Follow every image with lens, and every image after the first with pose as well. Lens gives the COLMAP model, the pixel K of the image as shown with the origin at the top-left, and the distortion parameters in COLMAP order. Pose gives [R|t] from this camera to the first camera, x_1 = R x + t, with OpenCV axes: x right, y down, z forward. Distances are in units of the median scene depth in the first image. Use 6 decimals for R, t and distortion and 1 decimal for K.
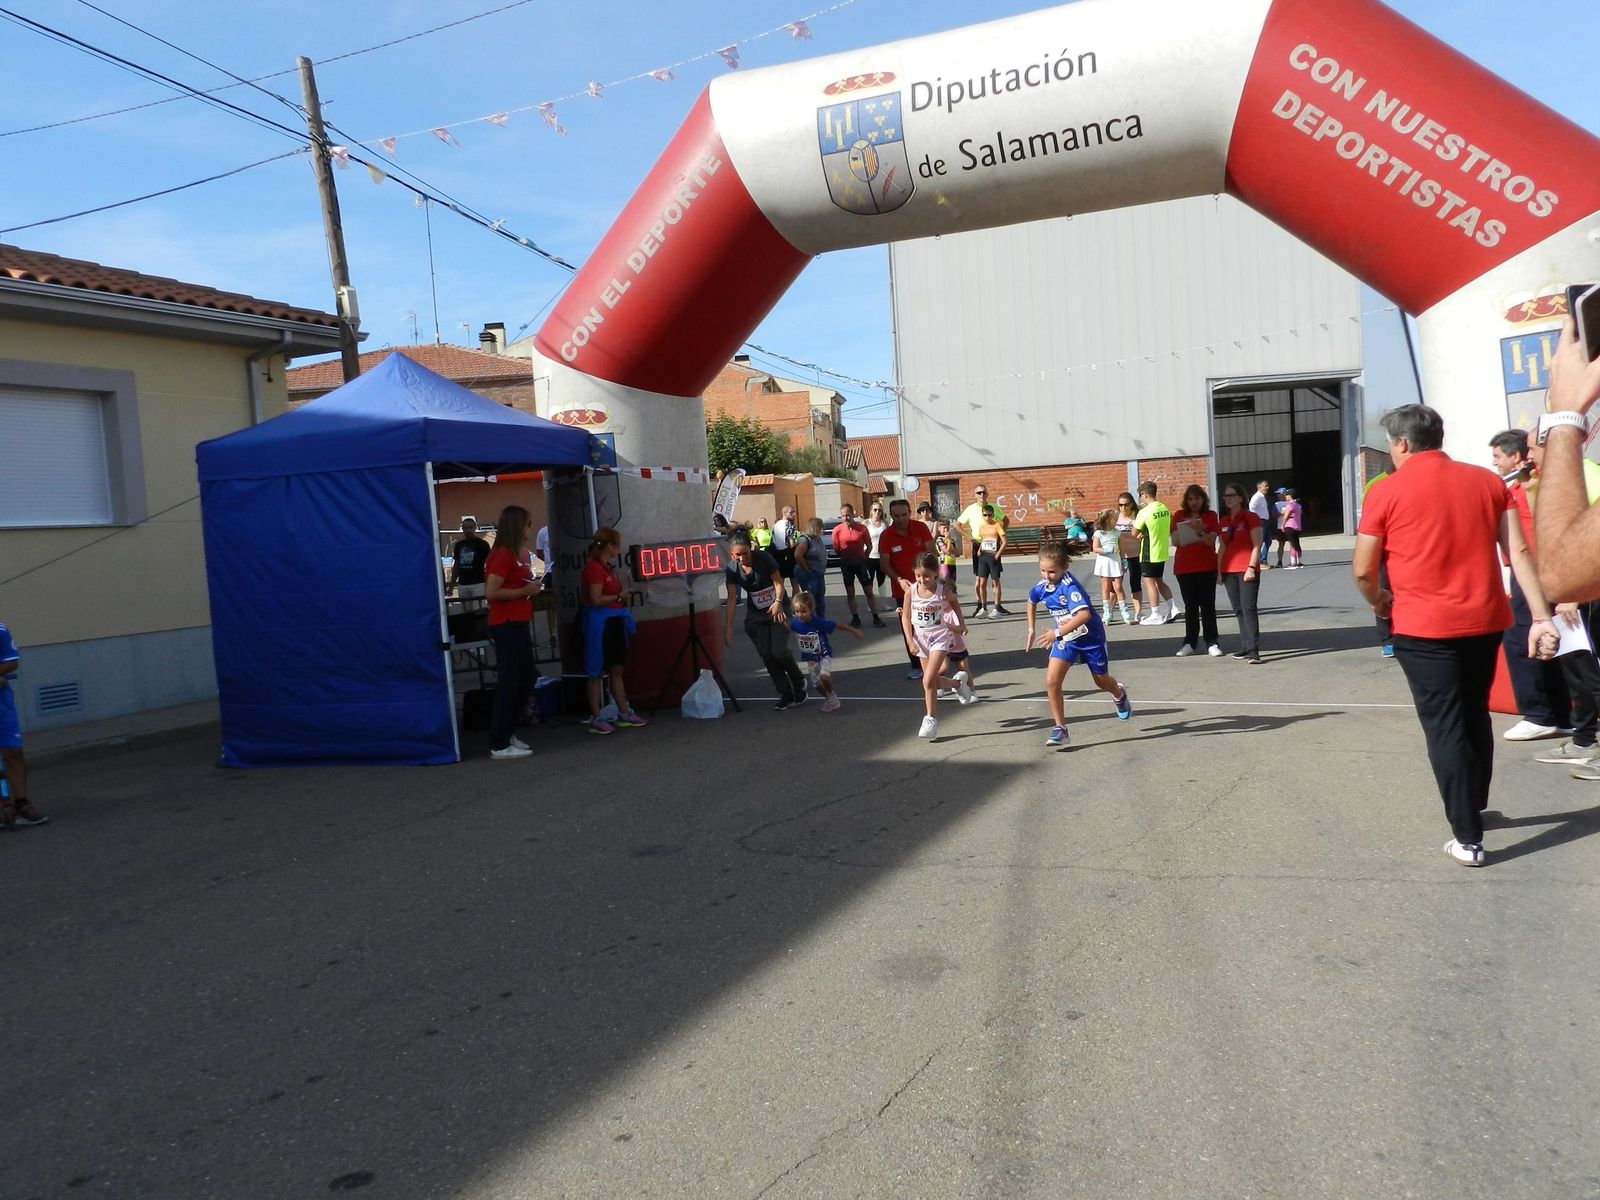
lens RADIAL K [[1321.8, 0, 807.5], [0, 1321.8, 591.0], [0, 0, 1]] dist [0.006451, -0.001579]
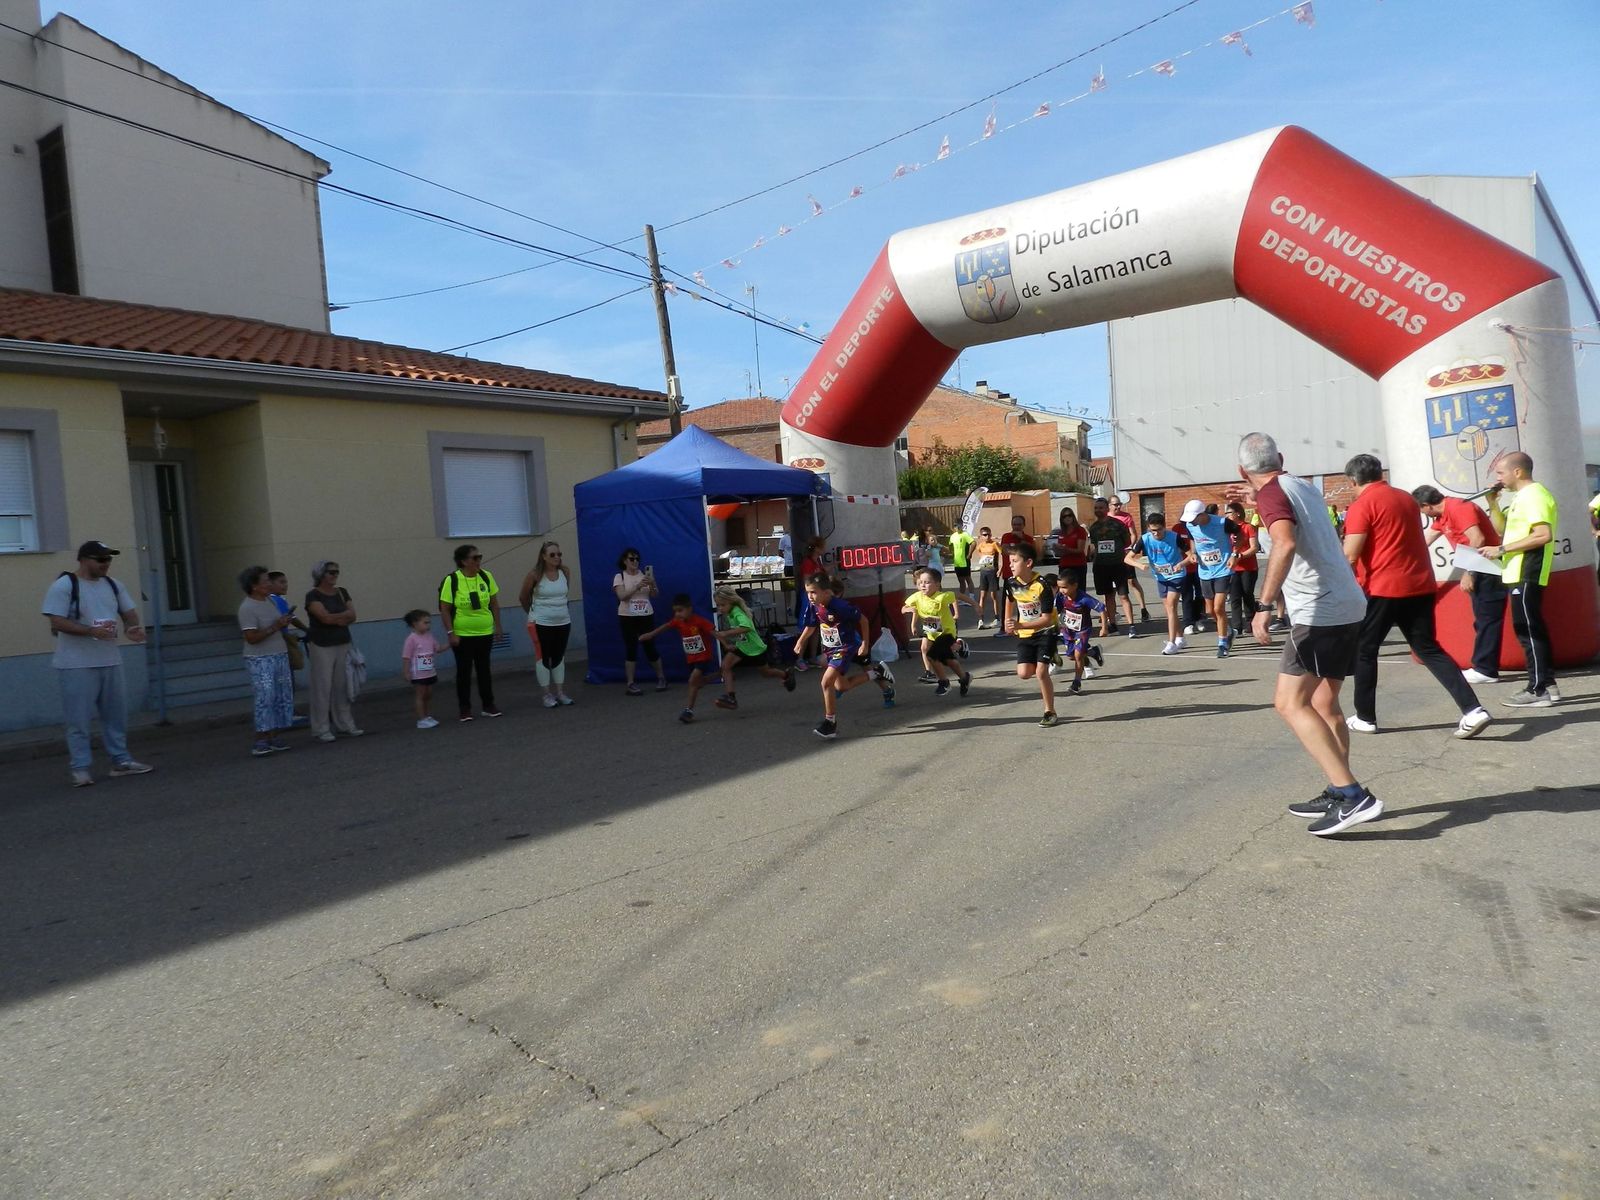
lens RADIAL K [[1072.0, 0, 804.5], [0, 1072.0, 592.1], [0, 0, 1]] dist [0.019301, -0.008737]
pose [[0.969914, 0.010174, -0.243236, 0.129723], [-0.008312, 0.999928, 0.008682, 0.006727], [0.243307, -0.006399, 0.969928, -0.204370]]
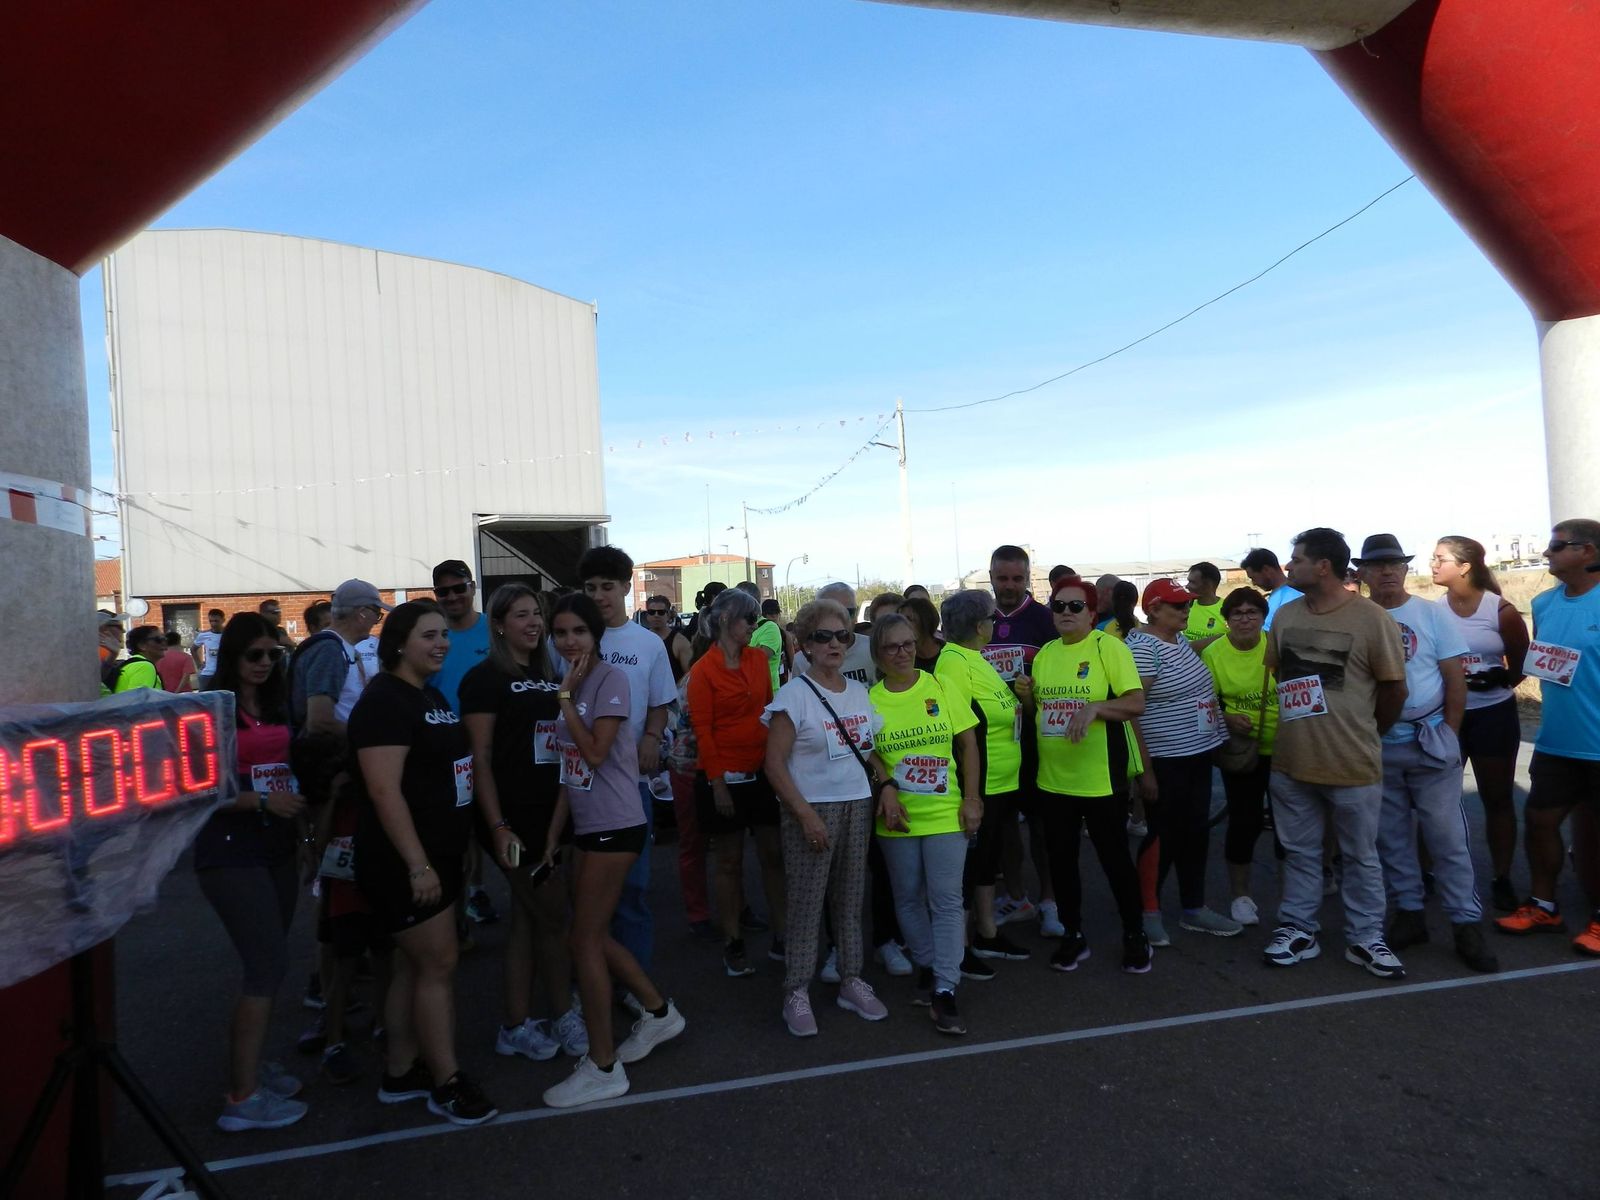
lens RADIAL K [[1072.0, 0, 811.9], [0, 1072.0, 594.4], [0, 0, 1]] dist [0.019301, -0.008737]
pose [[0.767067, 0.028432, 0.640937, -0.121896], [0.039331, 0.995055, -0.091212, -0.037880], [-0.640360, 0.095174, 0.762155, 0.733862]]
